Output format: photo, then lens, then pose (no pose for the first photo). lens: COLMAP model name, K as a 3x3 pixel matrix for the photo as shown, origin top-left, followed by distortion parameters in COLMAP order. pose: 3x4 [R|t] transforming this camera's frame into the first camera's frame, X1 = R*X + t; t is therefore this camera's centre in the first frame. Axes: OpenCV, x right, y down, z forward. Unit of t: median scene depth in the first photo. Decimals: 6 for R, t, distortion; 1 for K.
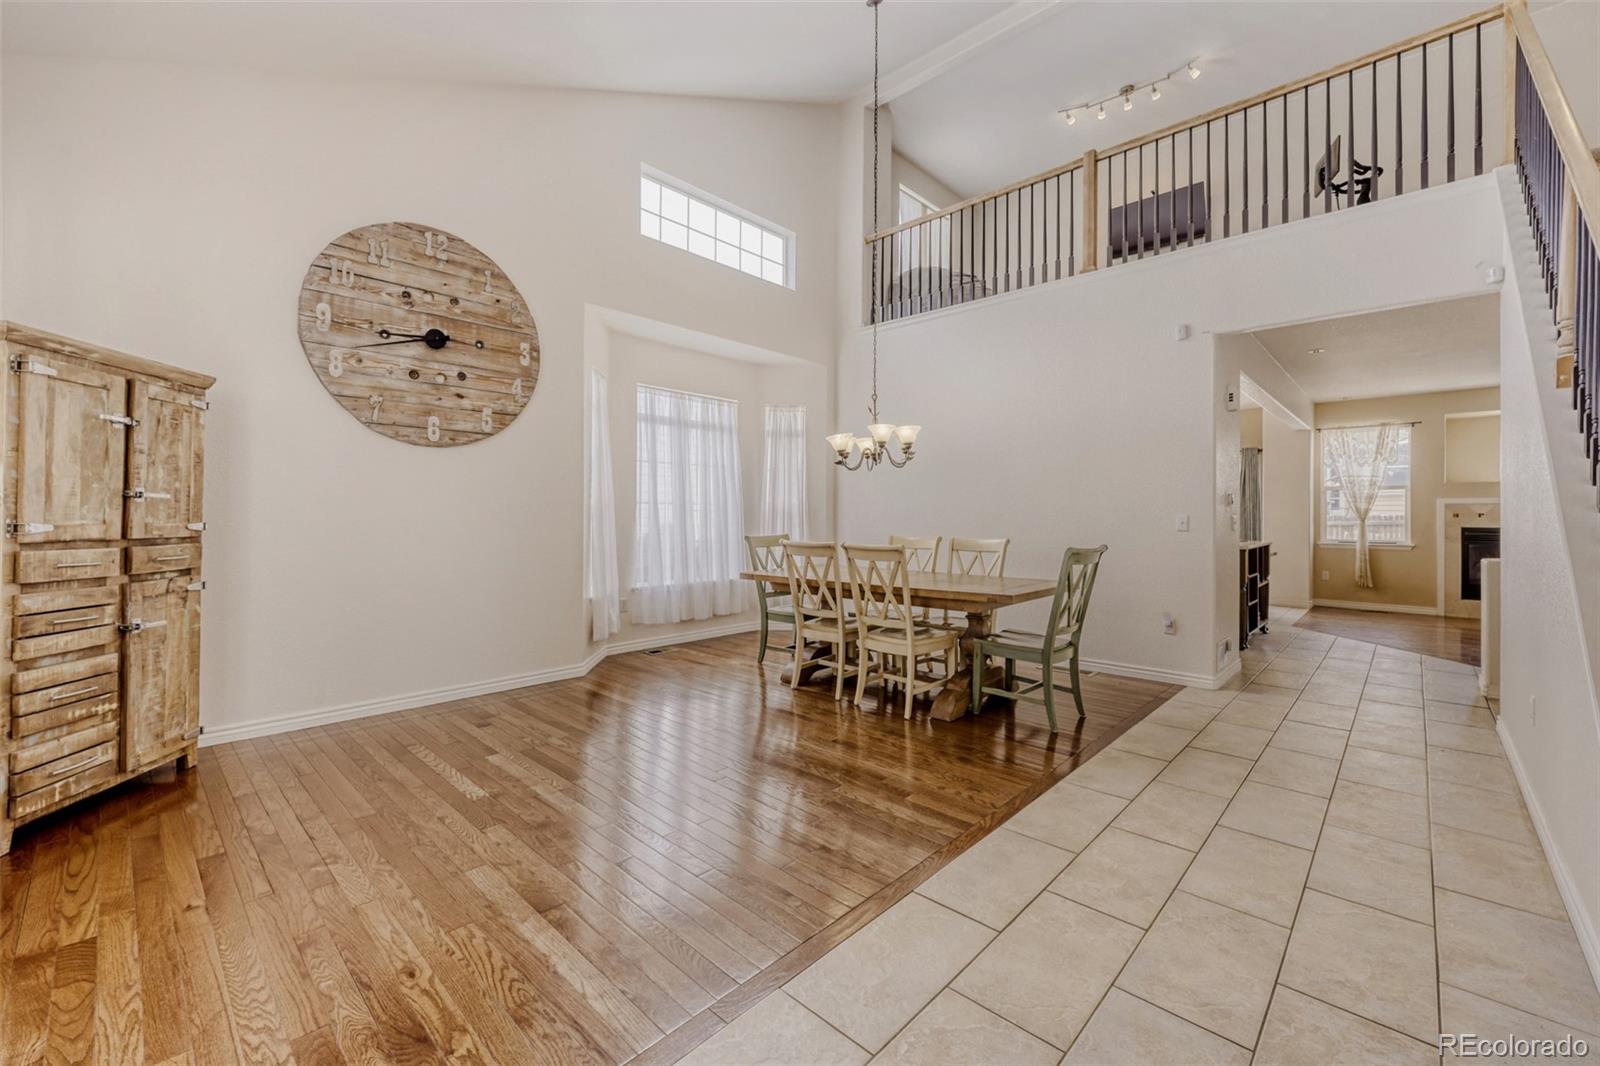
lens RADIAL K [[658.1, 0, 794.3], [0, 658.1, 513.6], [0, 0, 1]] dist [-0.000126, 0.000021]
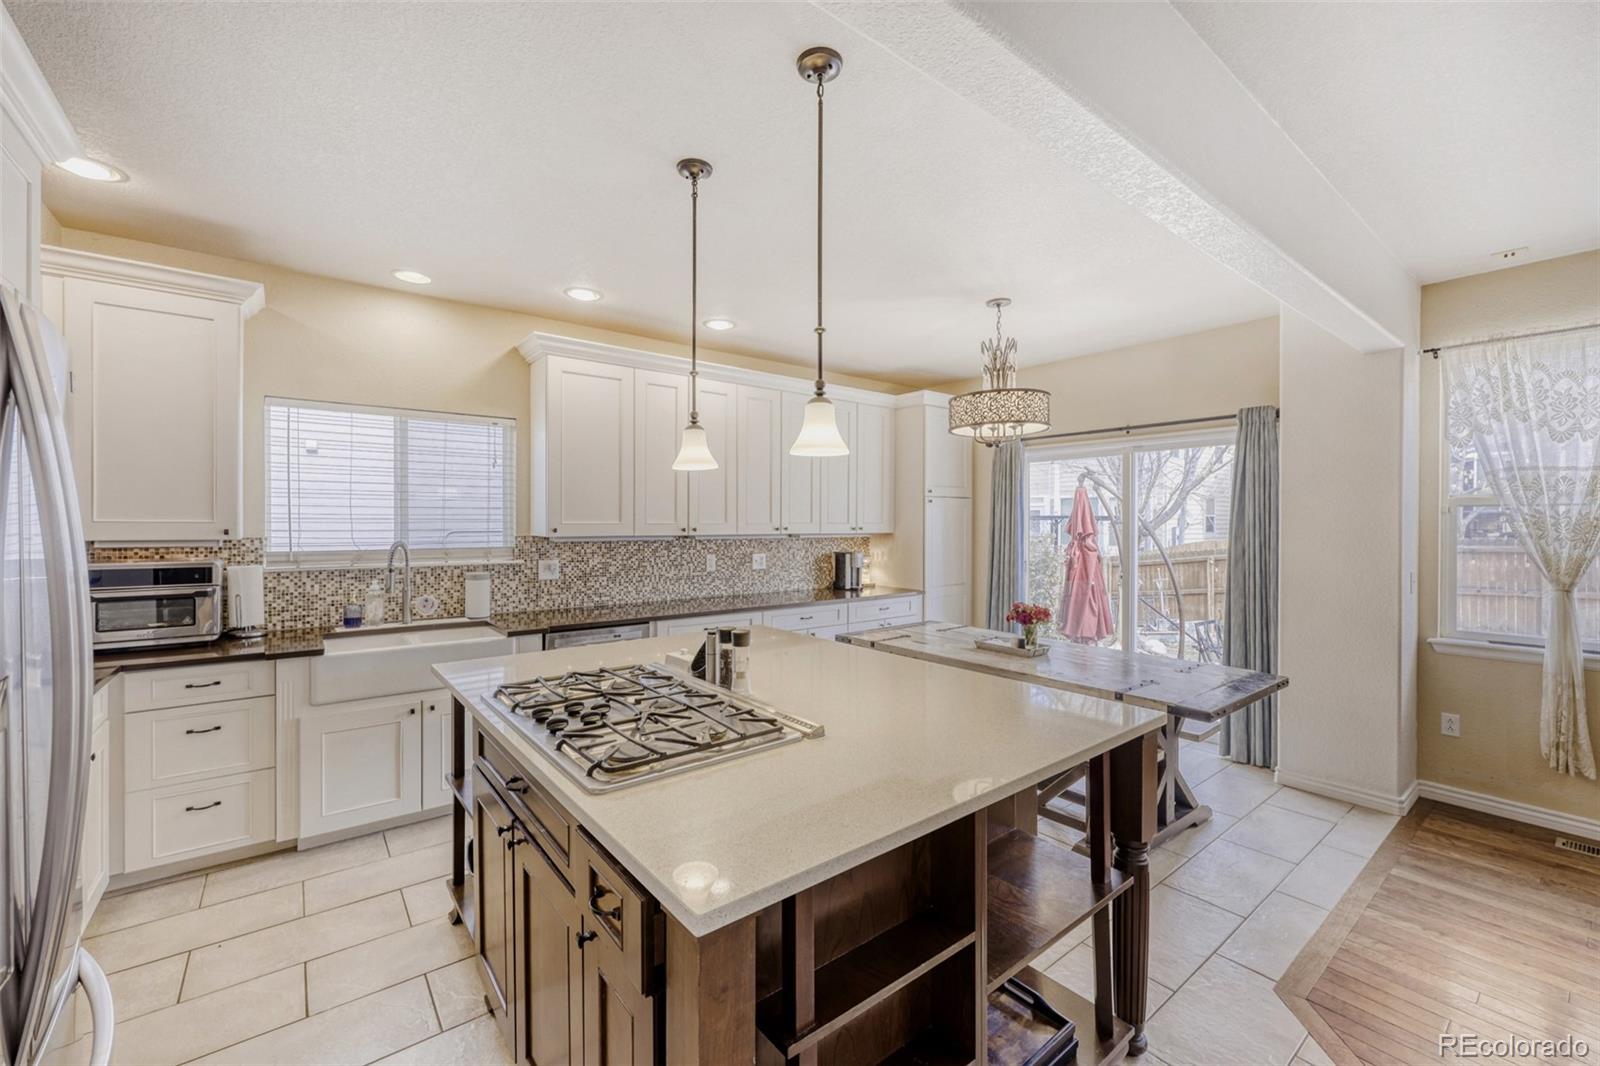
lens RADIAL K [[648.2, 0, 794.2], [0, 648.2, 526.8], [0, 0, 1]] dist [-0.000576, -0.000089]
pose [[0.989204, 0.000638, -0.146547, 1.143800], [0.000479, 0.999971, 0.007584, -0.062999], [0.146548, -0.007572, 0.989175, 1.348729]]
